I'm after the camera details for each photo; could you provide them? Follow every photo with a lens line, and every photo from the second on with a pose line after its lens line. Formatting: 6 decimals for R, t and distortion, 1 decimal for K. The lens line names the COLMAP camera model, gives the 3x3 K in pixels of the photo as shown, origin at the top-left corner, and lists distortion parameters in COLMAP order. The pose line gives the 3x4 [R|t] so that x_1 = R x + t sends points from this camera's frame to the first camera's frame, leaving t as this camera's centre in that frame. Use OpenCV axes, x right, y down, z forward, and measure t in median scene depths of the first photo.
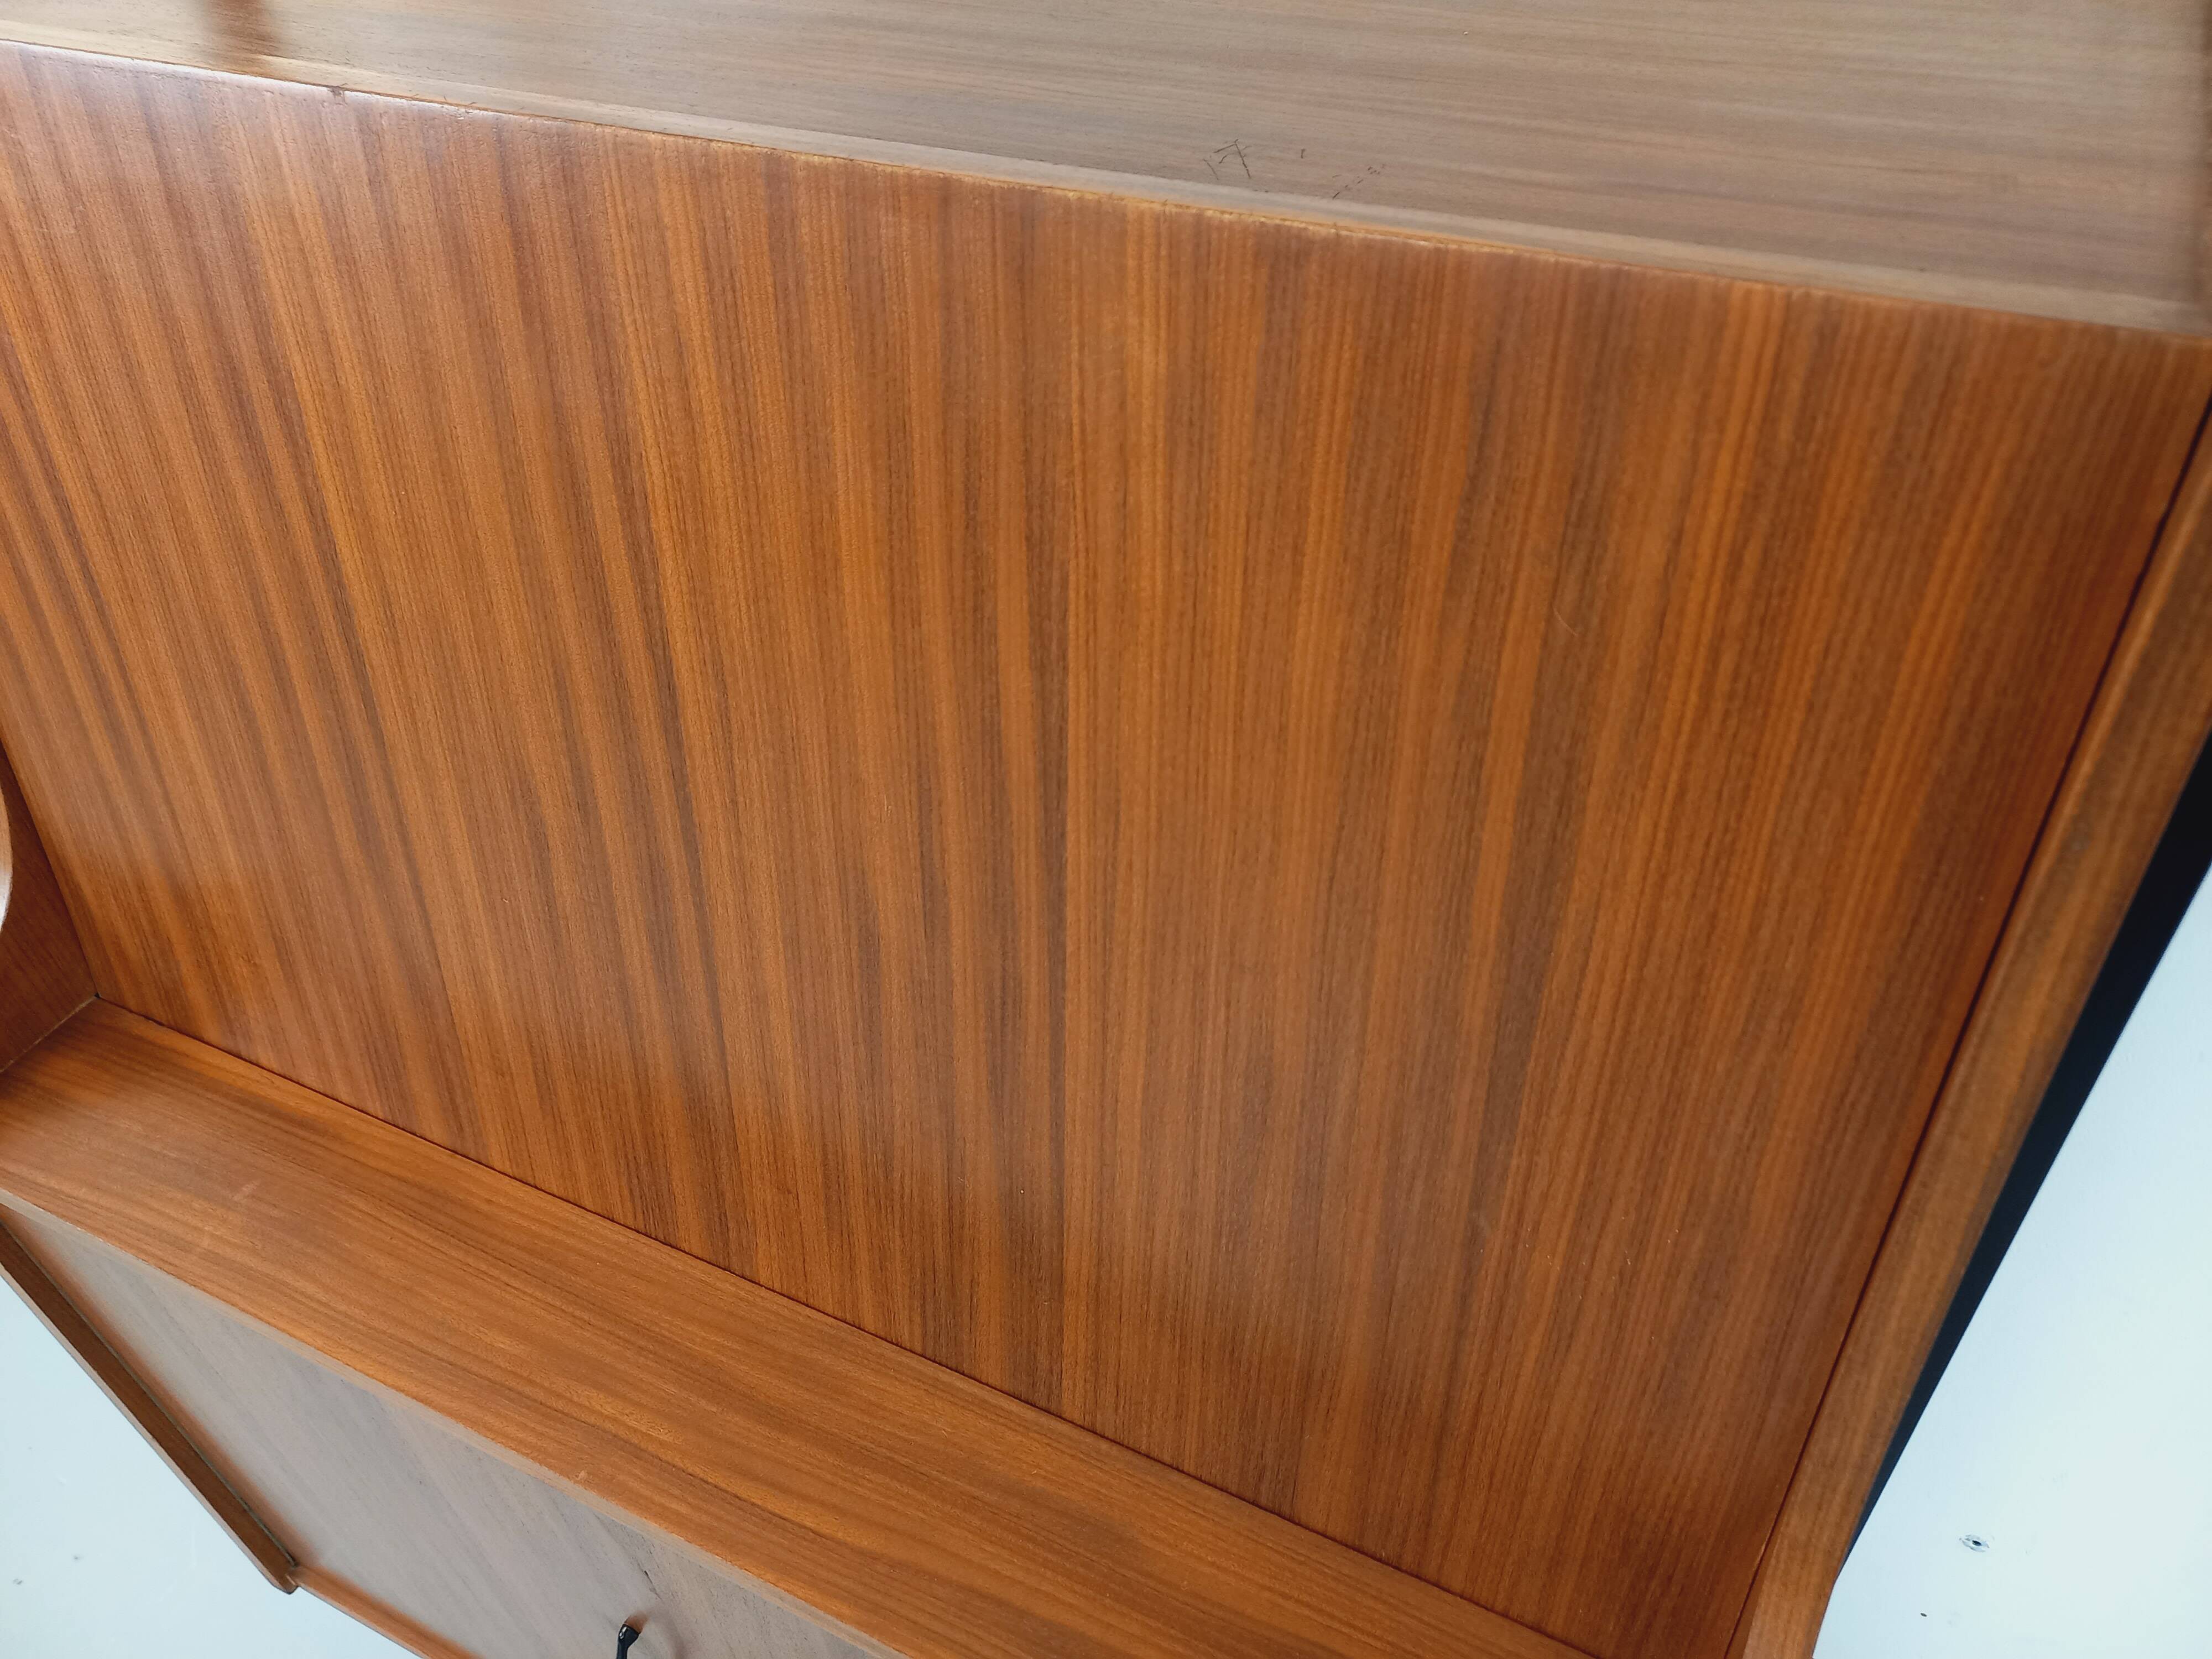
lens RADIAL K [[1629.9, 0, 1111.6], [0, 1629.9, 791.1], [0, 0, 1]] dist [0.074357, -0.063232]
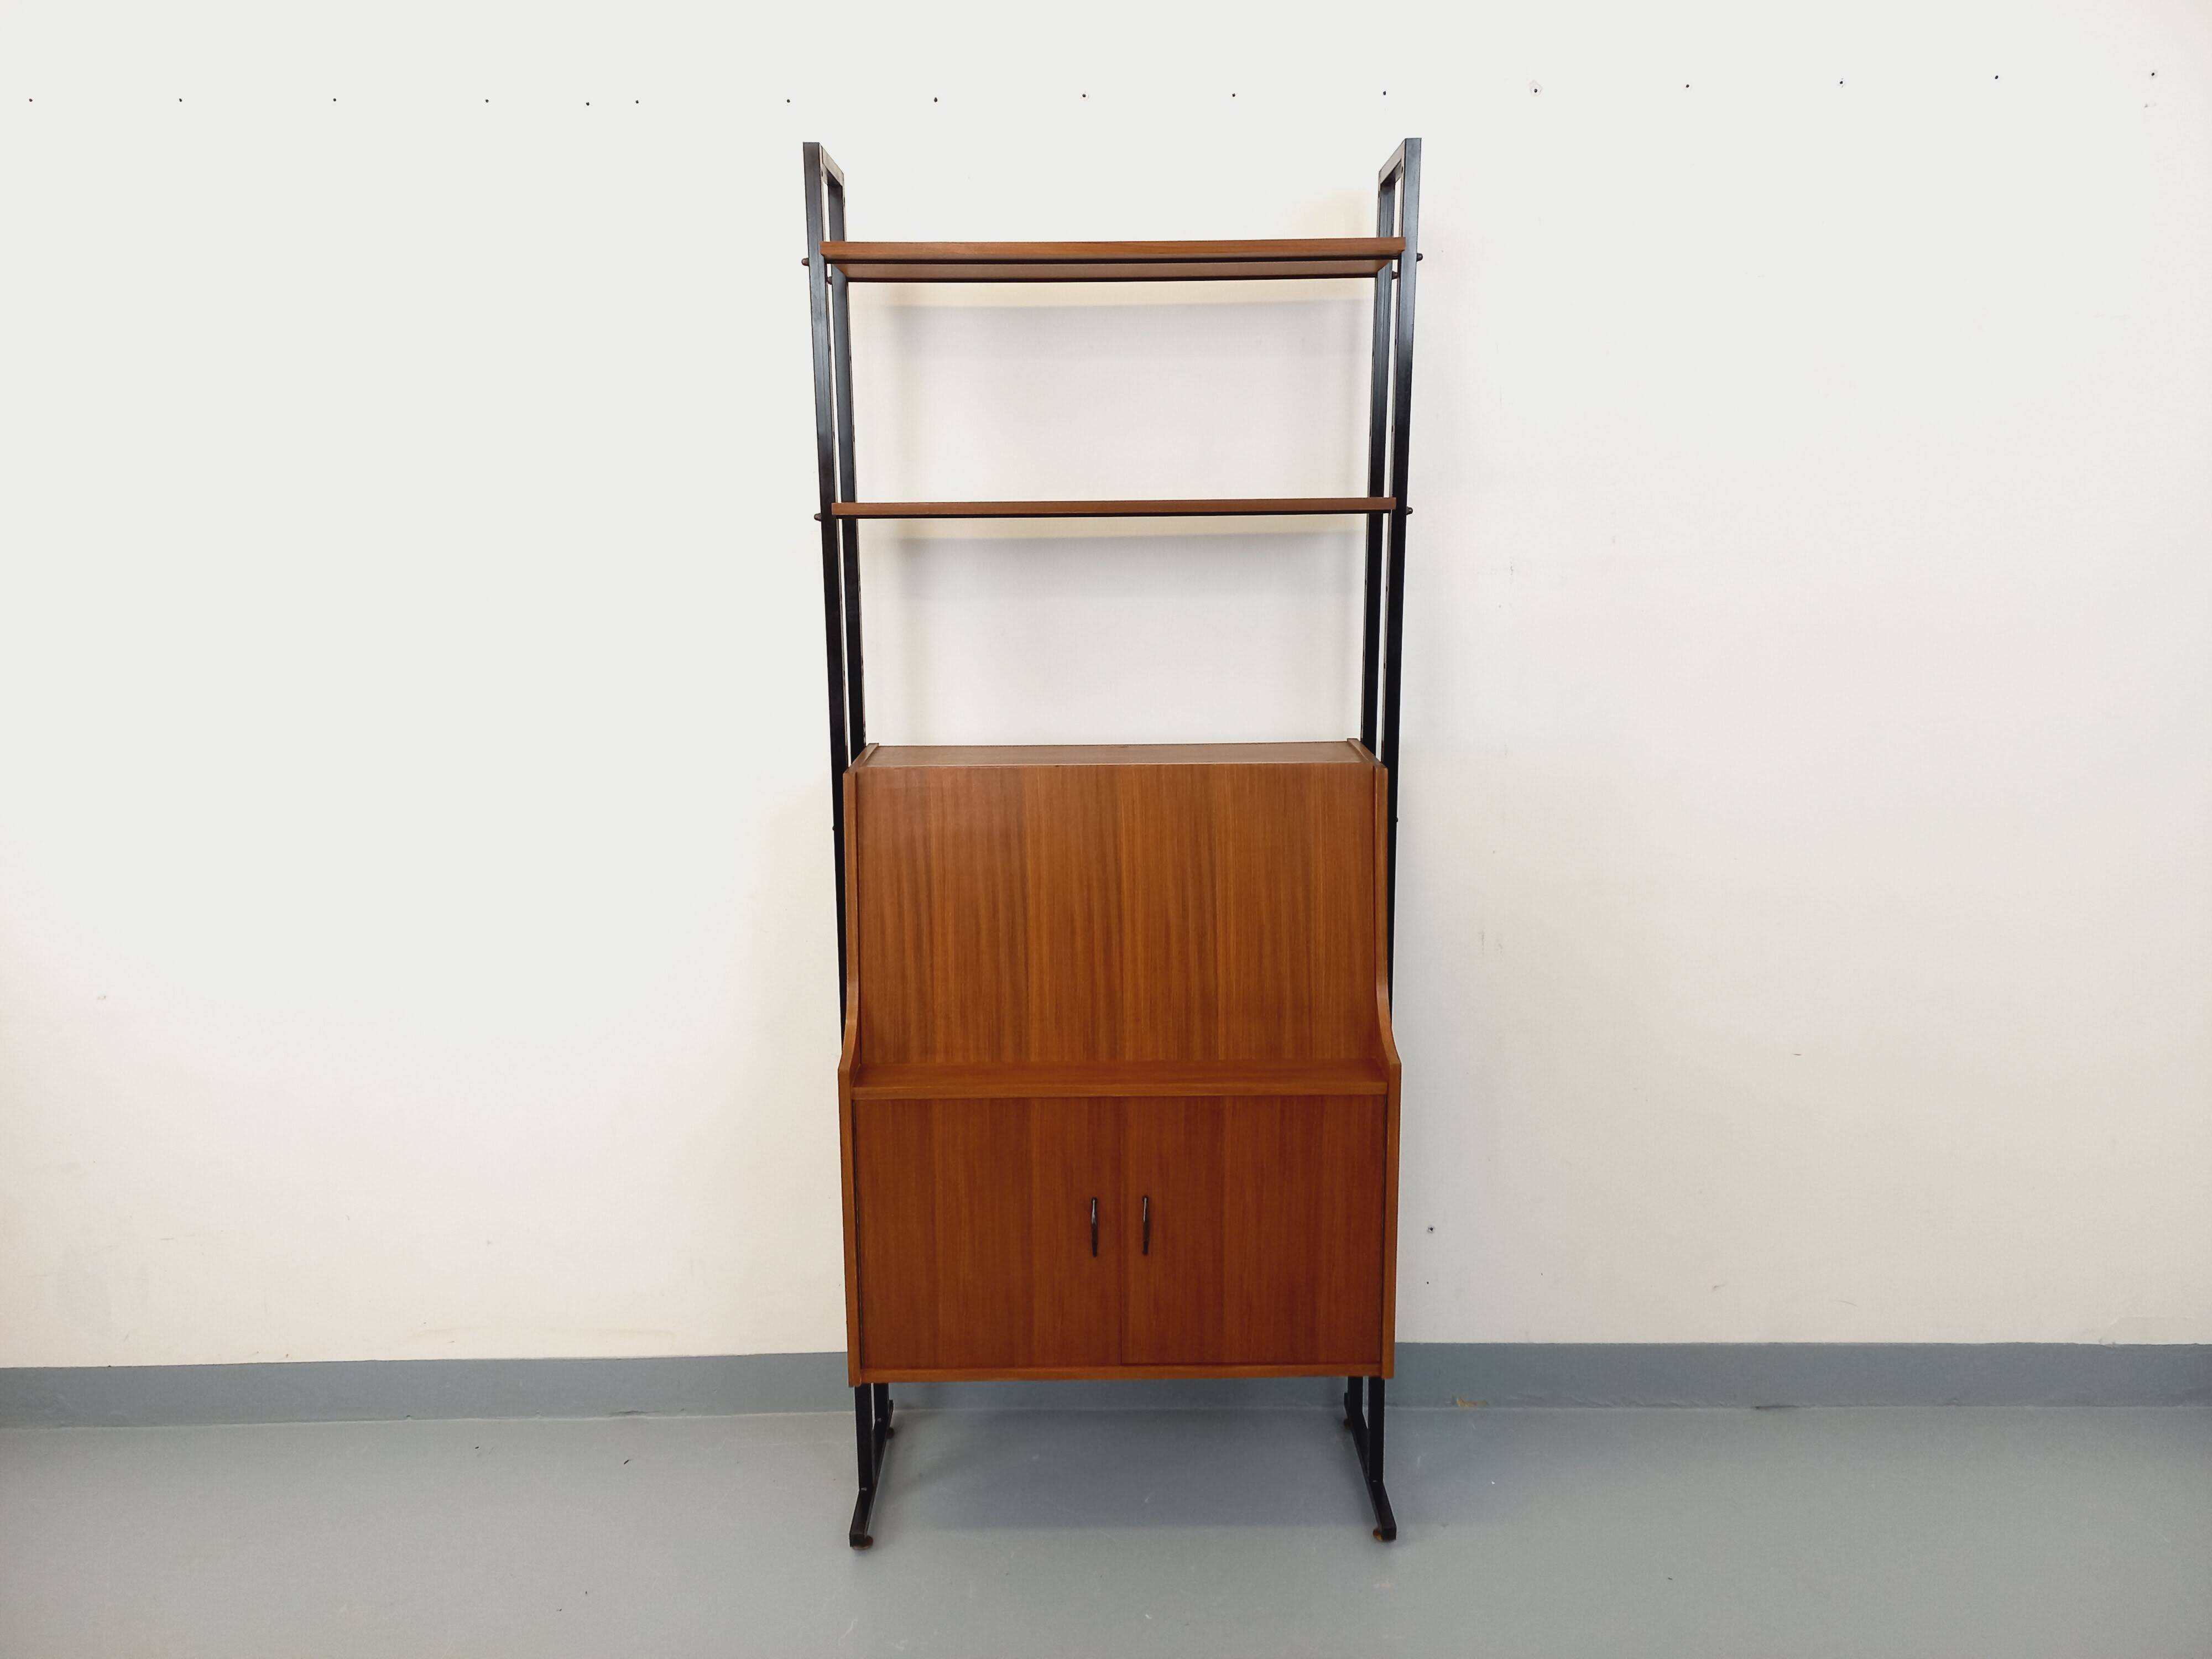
lens RADIAL K [[1629.9, 0, 1108.9], [0, 1629.9, 790.5], [0, 0, 1]] dist [0.074357, -0.063232]
pose [[0.896156, -0.041101, 0.441831, -2.328793], [0.261673, 0.853097, -0.451389, 1.804572], [-0.358372, 0.520130, 0.775264, -2.703398]]
